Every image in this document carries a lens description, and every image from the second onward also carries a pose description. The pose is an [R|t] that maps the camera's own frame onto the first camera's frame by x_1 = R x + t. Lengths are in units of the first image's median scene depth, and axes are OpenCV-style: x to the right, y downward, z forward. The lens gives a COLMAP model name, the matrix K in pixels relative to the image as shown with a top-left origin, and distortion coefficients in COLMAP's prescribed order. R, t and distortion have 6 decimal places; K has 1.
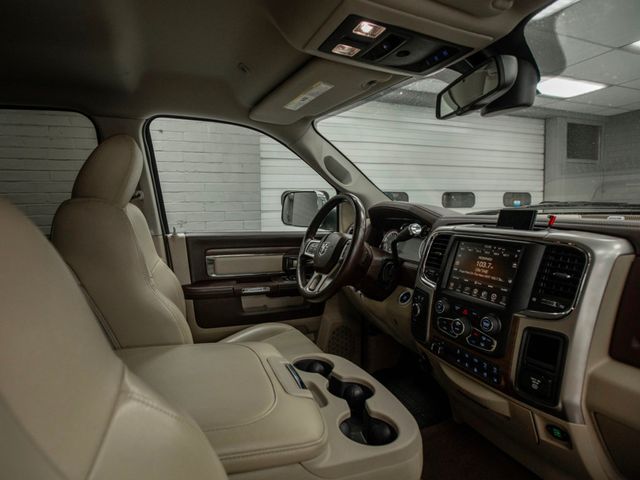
lens RADIAL K [[360.6, 0, 268.1], [0, 360.6, 237.9], [0, 0, 1]] dist [-0.027858, 0.000969]
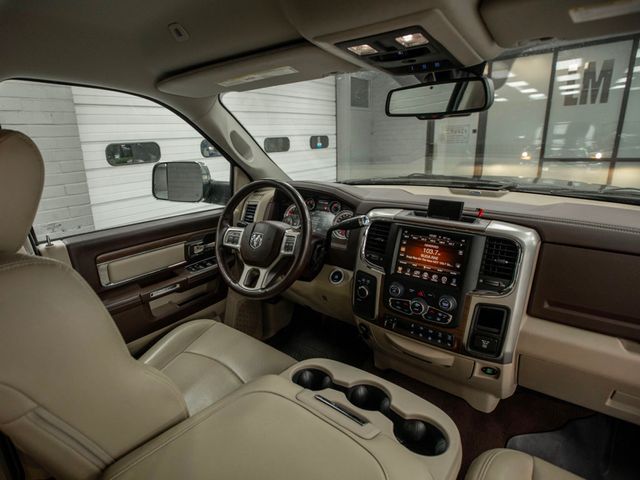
lens RADIAL K [[360.6, 0, 268.1], [0, 360.6, 237.9], [0, 0, 1]] dist [-0.027858, 0.000969]
pose [[0.850037, -0.162260, 0.501108, -0.384494], [0.071338, 0.978068, 0.195688, -0.211123], [-0.521870, -0.130594, 0.842969, 0.260096]]
